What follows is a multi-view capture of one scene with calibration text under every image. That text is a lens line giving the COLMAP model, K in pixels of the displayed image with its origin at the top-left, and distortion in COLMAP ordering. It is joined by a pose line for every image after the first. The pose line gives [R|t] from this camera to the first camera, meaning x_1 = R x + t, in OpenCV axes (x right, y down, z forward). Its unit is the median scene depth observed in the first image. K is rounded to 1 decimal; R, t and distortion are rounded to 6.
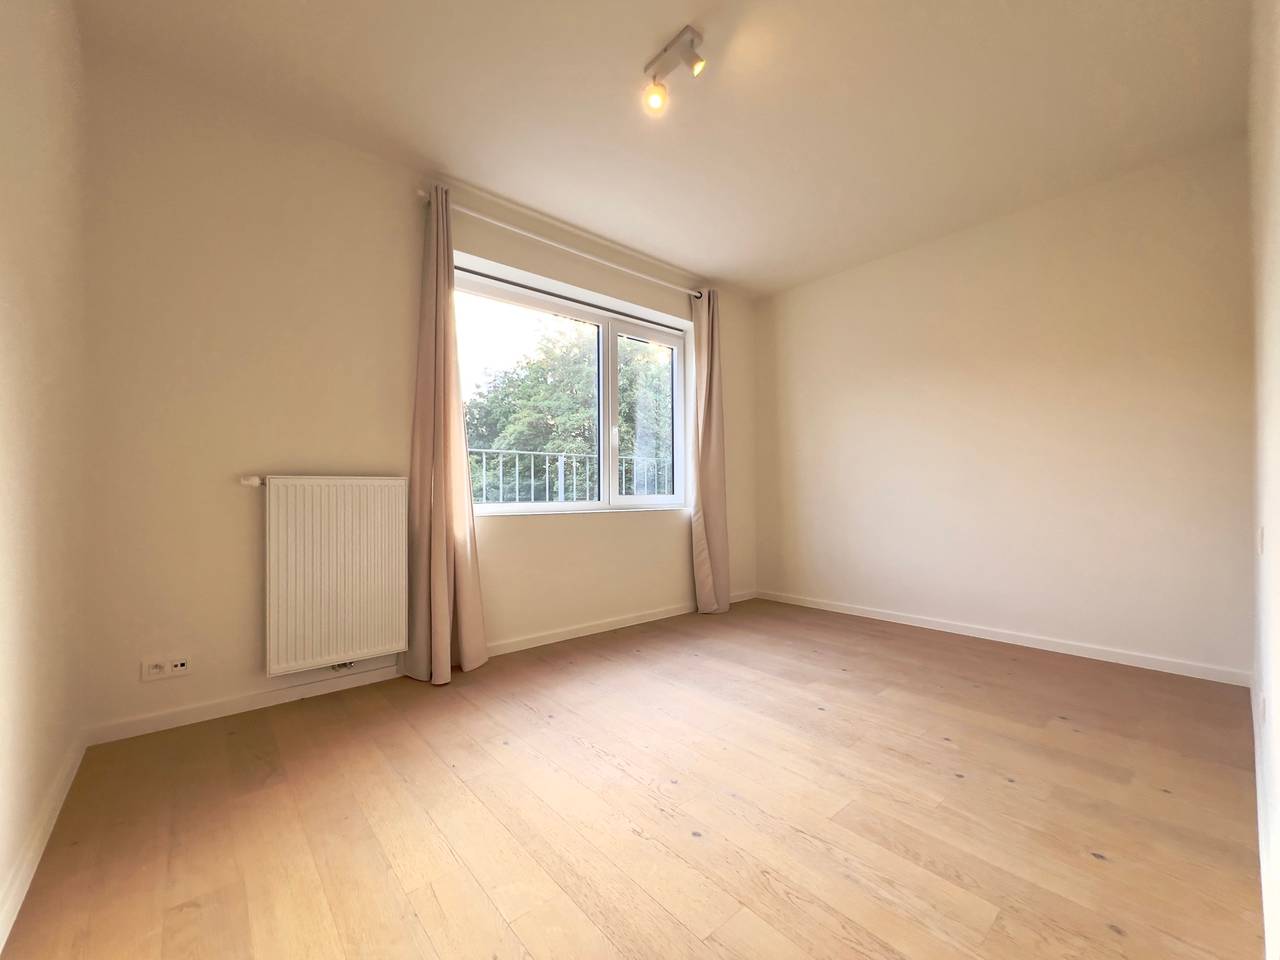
lens RADIAL K [[520.6, 0, 640.0], [0, 520.6, 480.0], [0, 0, 1]] dist [-0.000495, -0.000077]
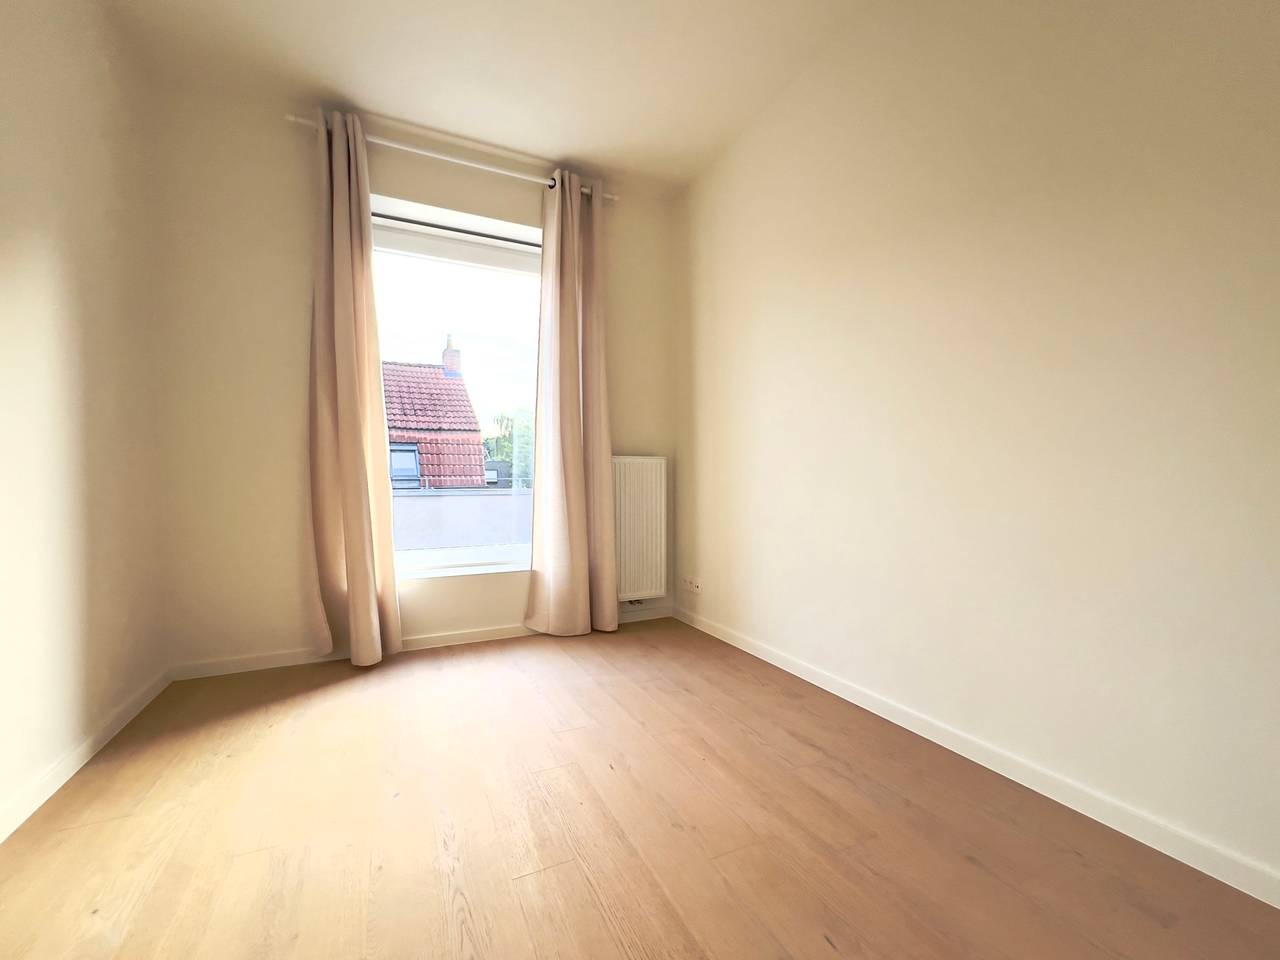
lens RADIAL K [[520.6, 0, 640.0], [0, 520.6, 480.0], [0, 0, 1]] dist [-0.000495, -0.000077]
pose [[0.954581, 0.023859, -0.296996, 0.367569], [-0.016019, 0.999457, 0.028806, 0.015809], [0.297522, -0.022741, 0.954444, 0.279308]]
